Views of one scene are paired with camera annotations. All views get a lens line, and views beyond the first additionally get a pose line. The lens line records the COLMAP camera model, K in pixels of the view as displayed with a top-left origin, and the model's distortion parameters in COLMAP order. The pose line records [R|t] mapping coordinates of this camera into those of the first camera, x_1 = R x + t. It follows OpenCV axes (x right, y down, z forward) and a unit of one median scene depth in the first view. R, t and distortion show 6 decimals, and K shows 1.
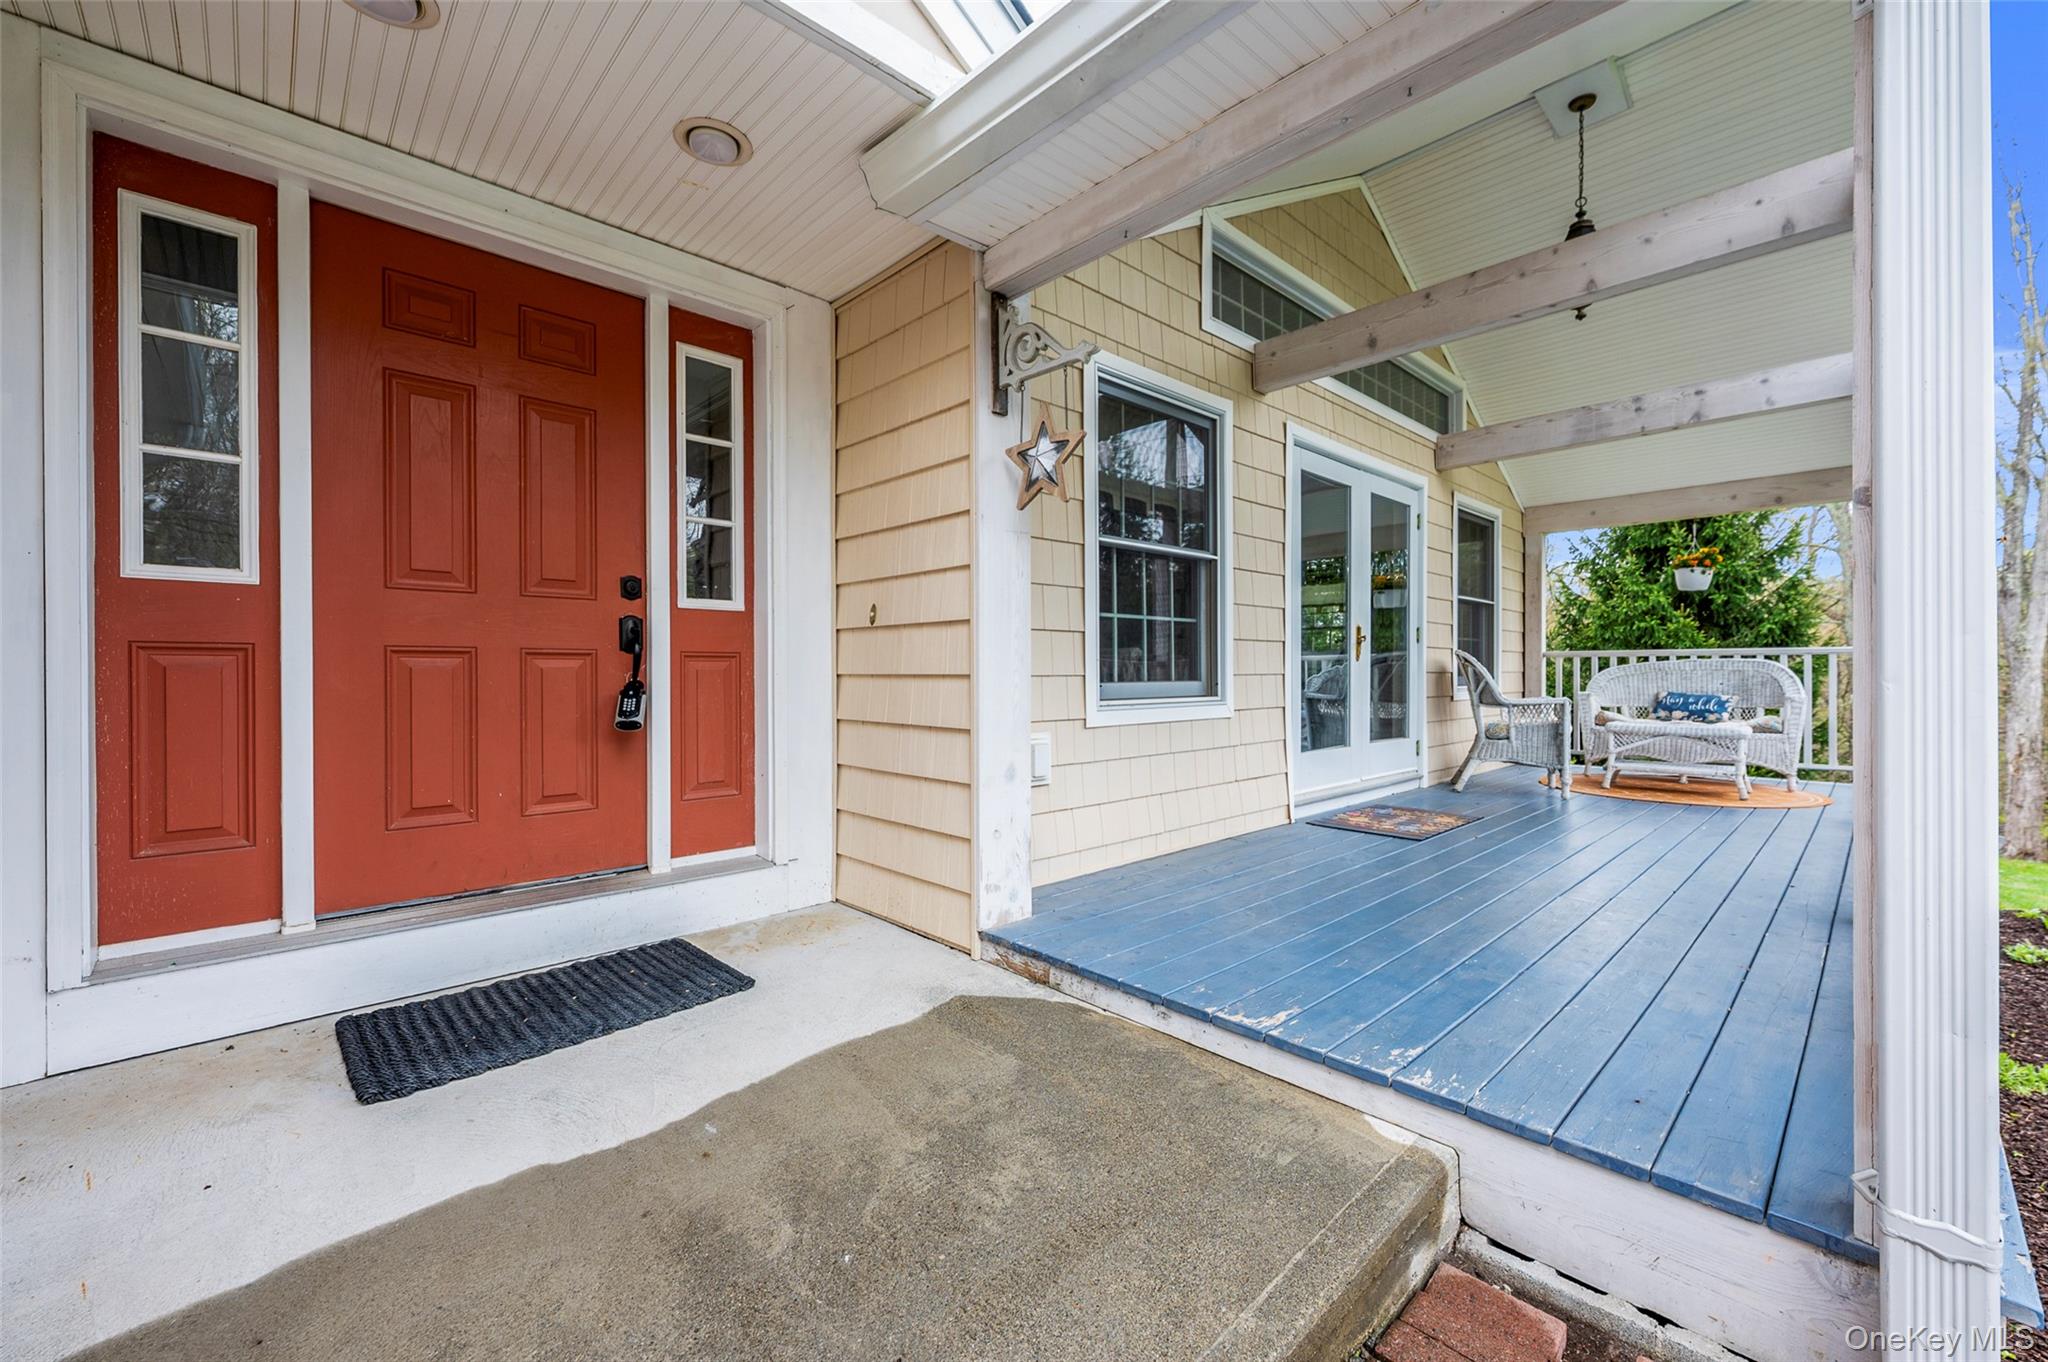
lens RADIAL K [[816.0, 0, 1027.7], [0, 816.0, 676.4], [0, 0, 1]] dist [-0.000518, -0.000066]
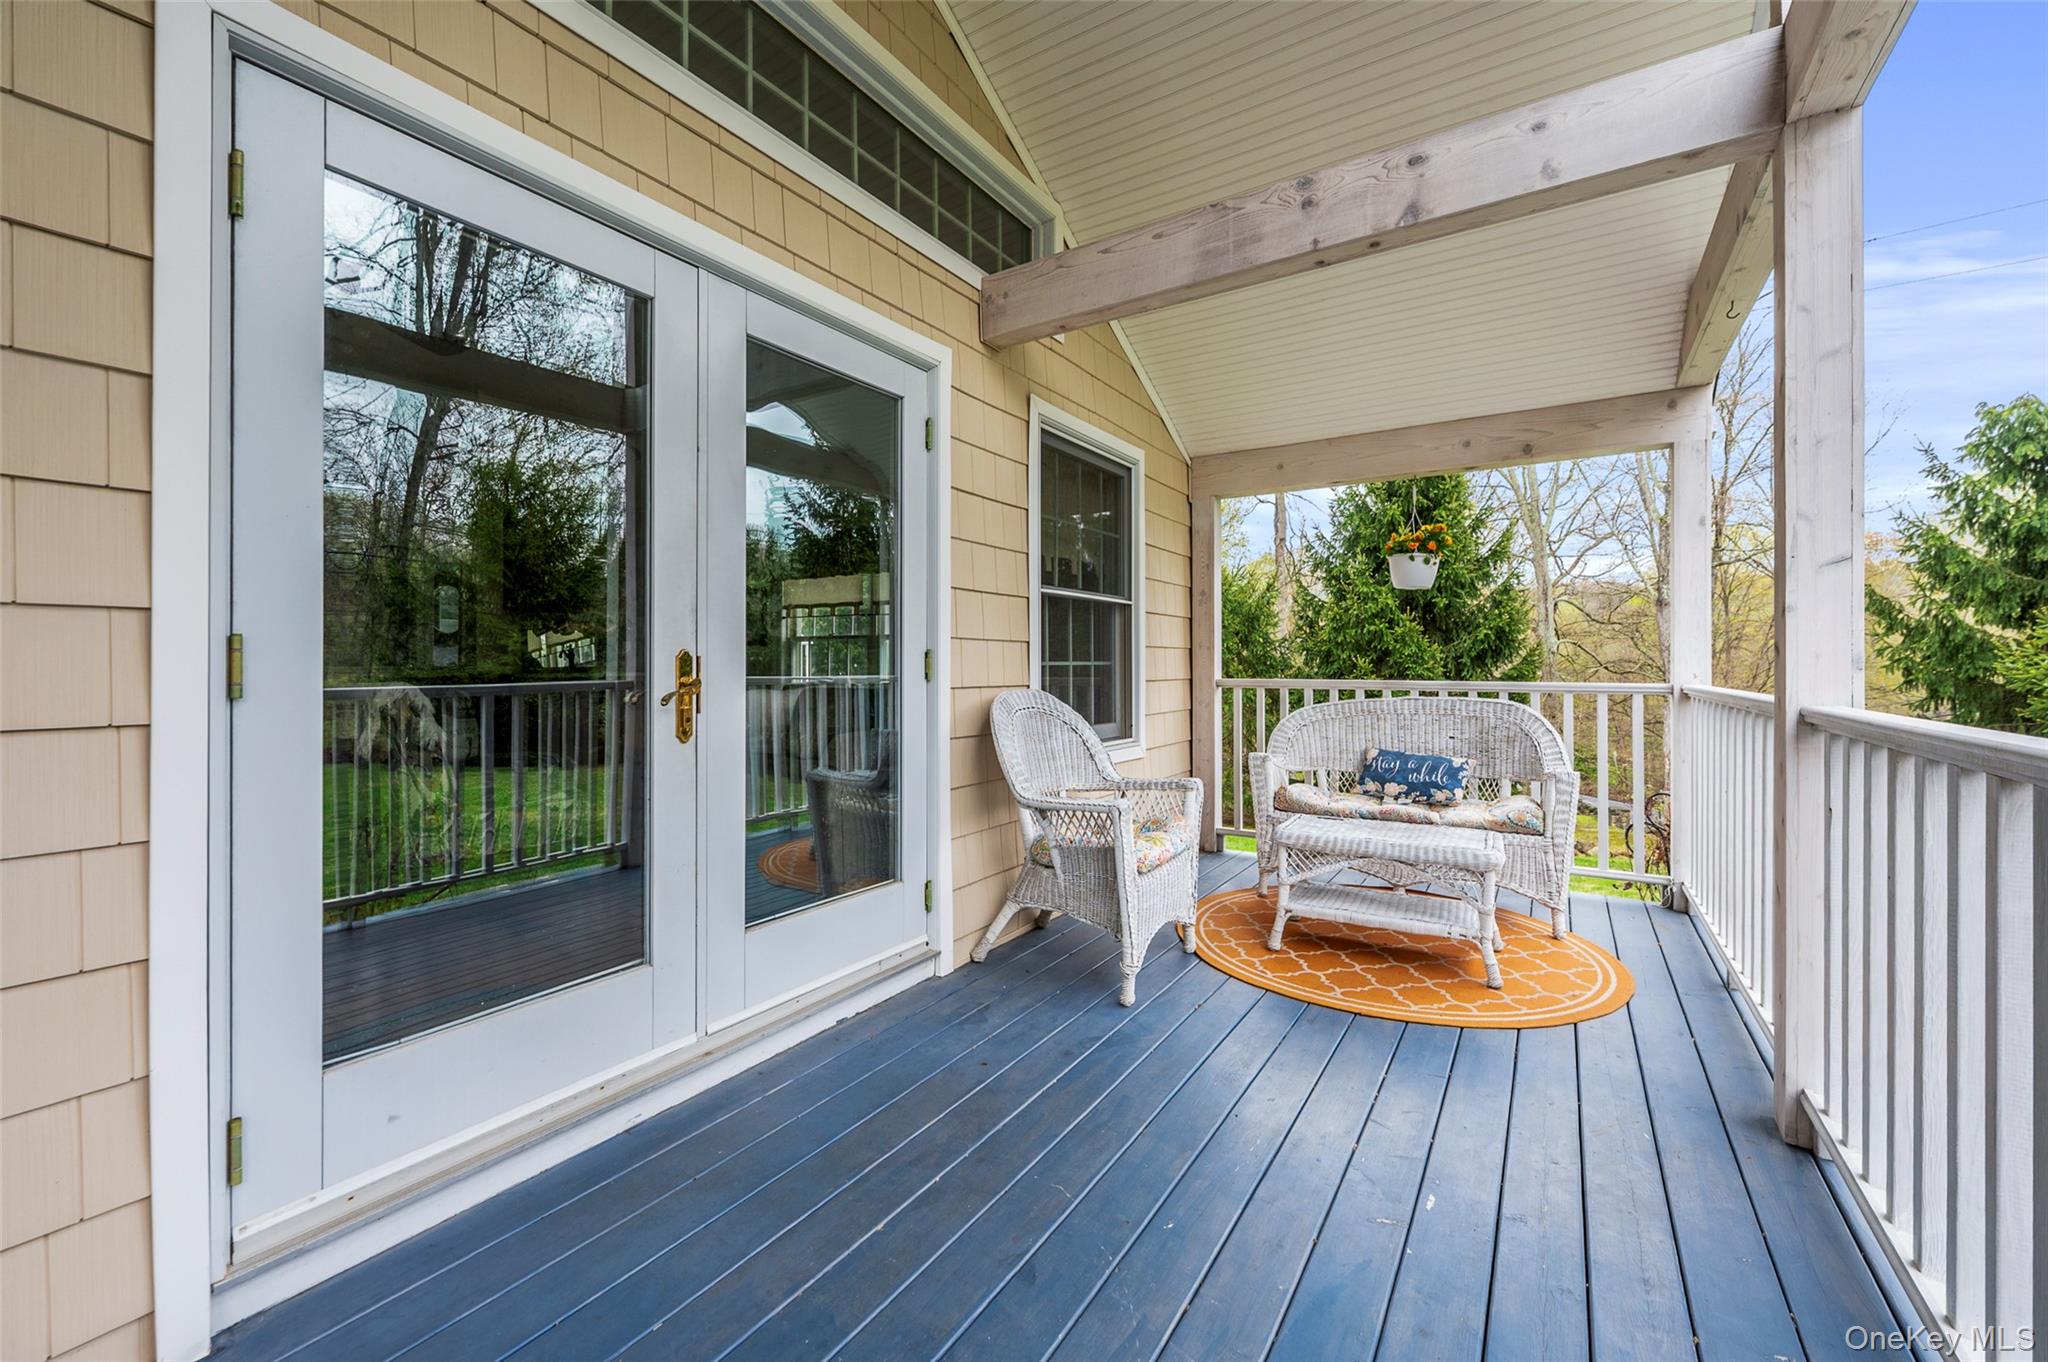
lens RADIAL K [[828.1, 0, 1029.4], [0, 828.1, 656.5], [0, 0, 1]] dist [-0.001350, -0.000090]
pose [[0.970567, 0.004260, 0.240792, 0.355962], [-0.000657, 0.999887, -0.015042, -0.041279], [-0.240829, 0.014441, 0.970460, 0.429227]]
